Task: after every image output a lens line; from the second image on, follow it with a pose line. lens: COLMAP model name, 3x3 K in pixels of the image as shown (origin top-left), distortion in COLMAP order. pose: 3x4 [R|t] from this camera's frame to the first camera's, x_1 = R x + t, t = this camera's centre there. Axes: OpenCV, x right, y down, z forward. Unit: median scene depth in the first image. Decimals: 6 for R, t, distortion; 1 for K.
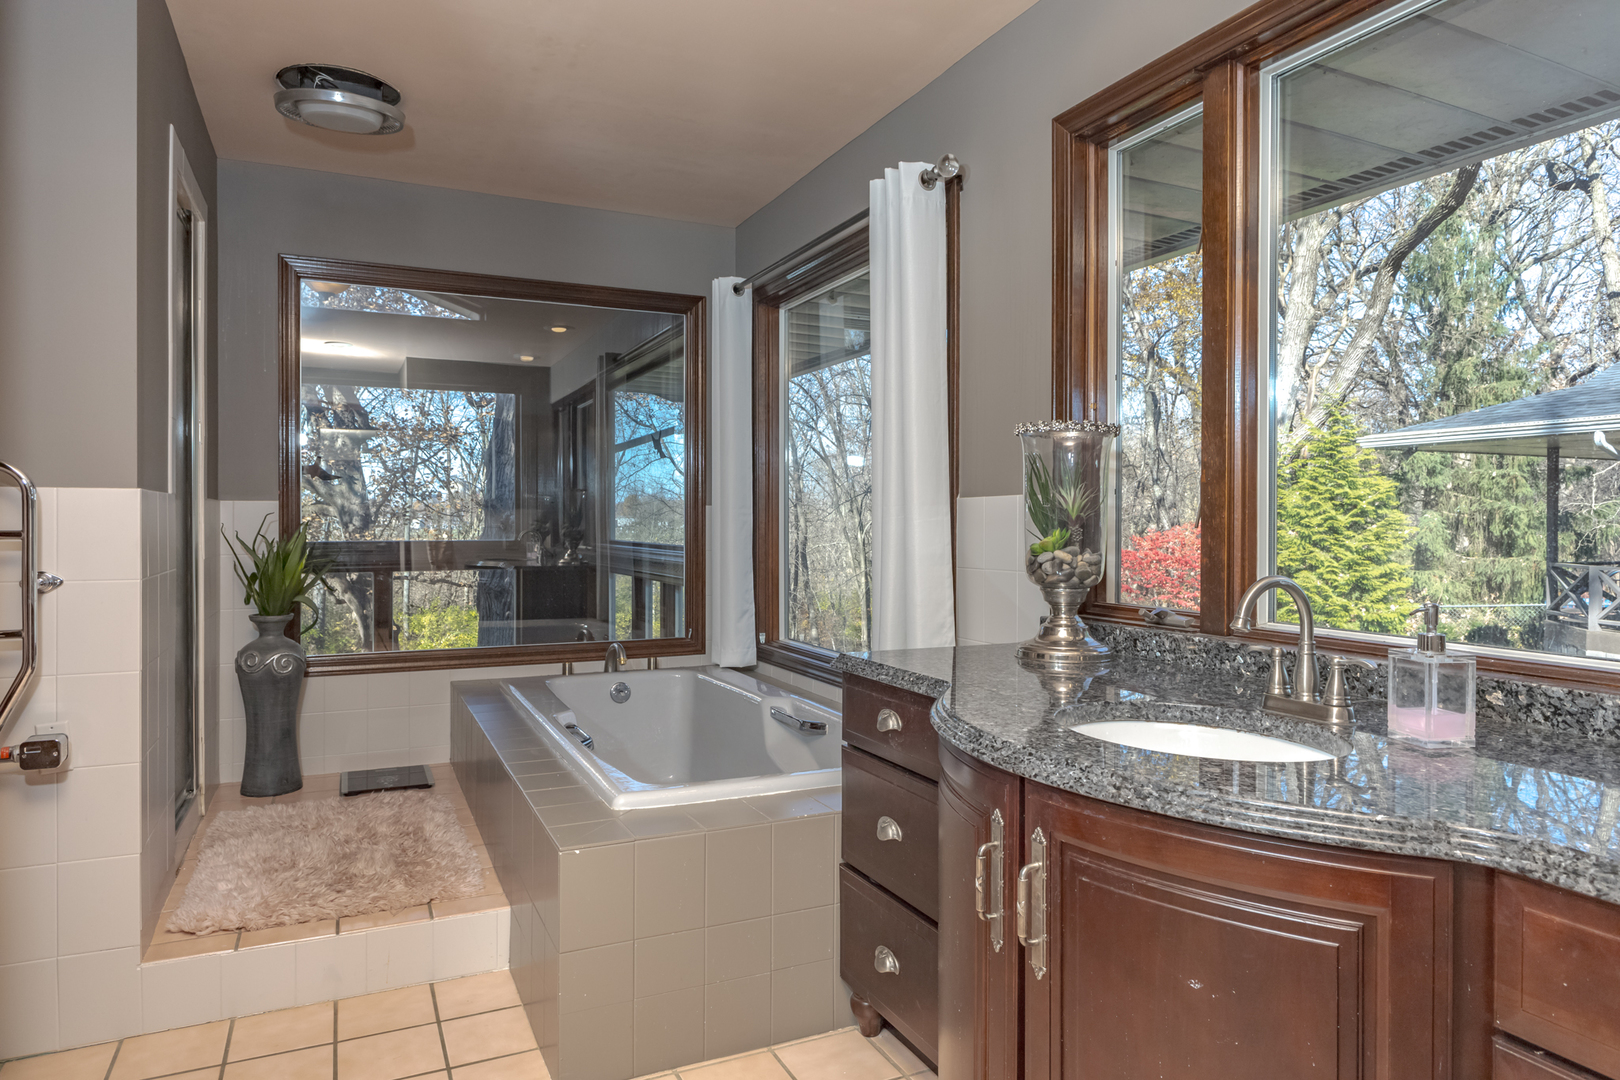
lens RADIAL K [[1000.2, 0, 817.7], [0, 1000.2, 523.6], [0, 0, 1]] dist [-0.024071, -0.004184]
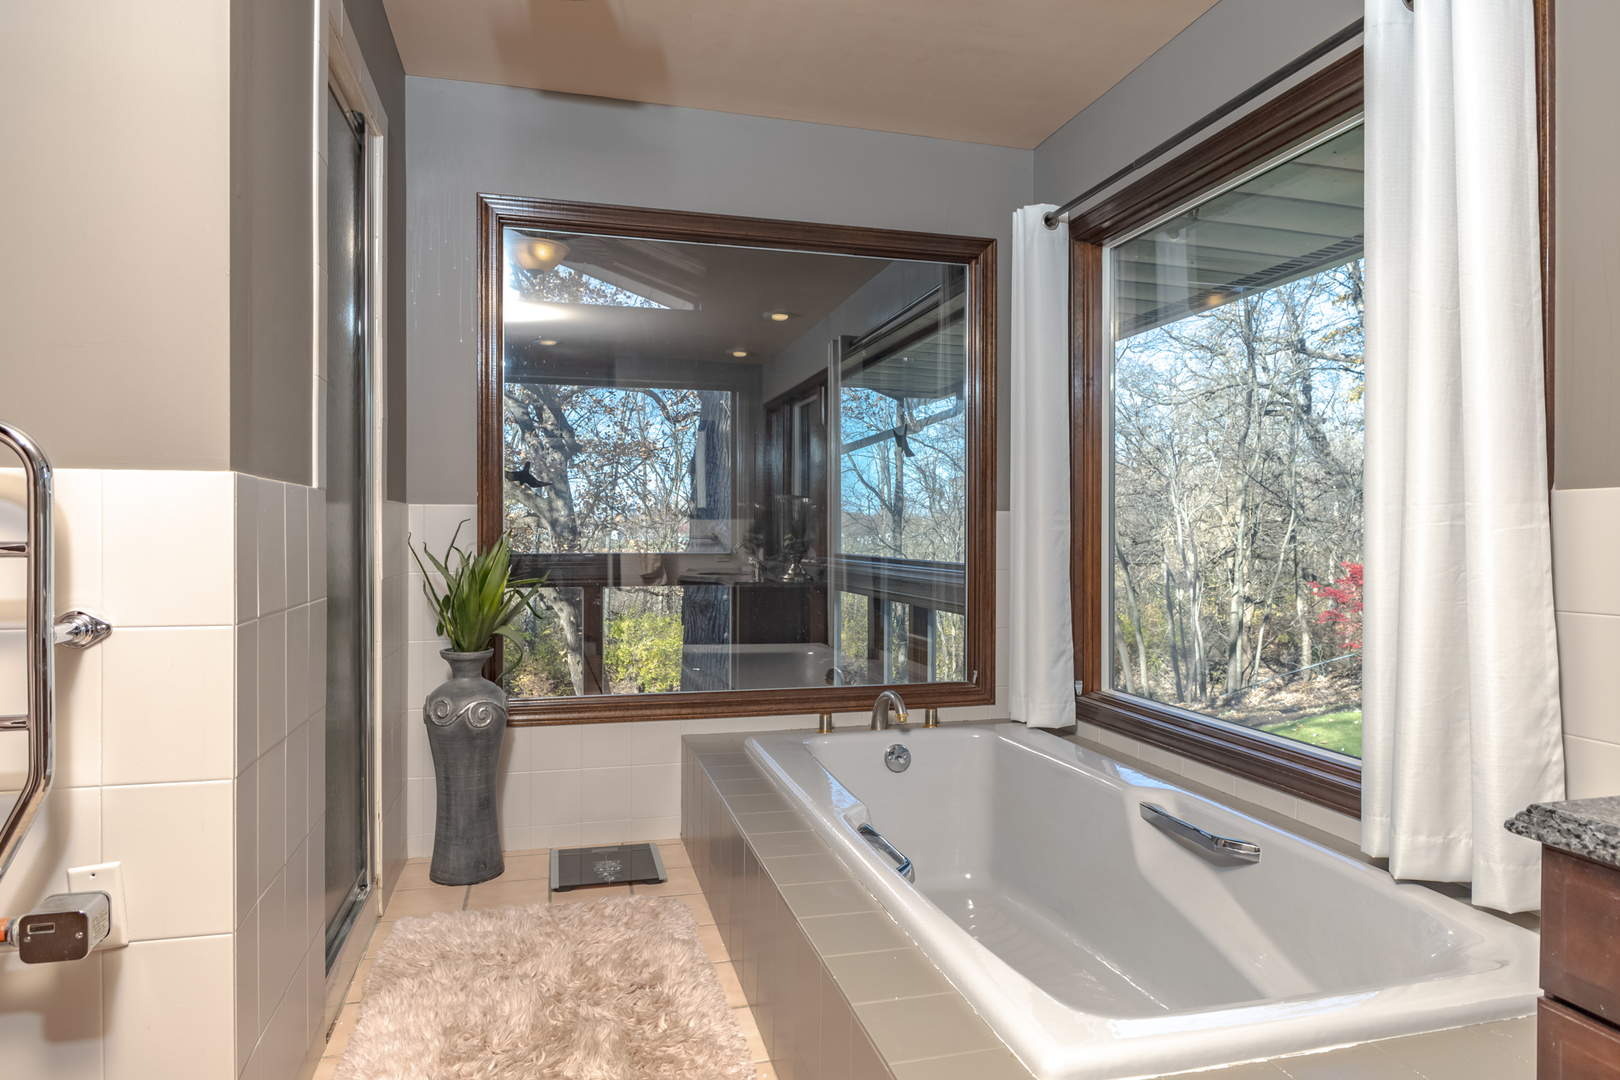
lens RADIAL K [[1000.2, 0, 809.0], [0, 1000.2, 537.8], [0, 0, 1]] dist [-0.024071, -0.004184]
pose [[0.981405, 0.002723, -0.191928, -0.114587], [-0.002267, 0.999994, 0.002593, 0.000838], [0.191934, -0.002110, 0.981405, 0.237295]]
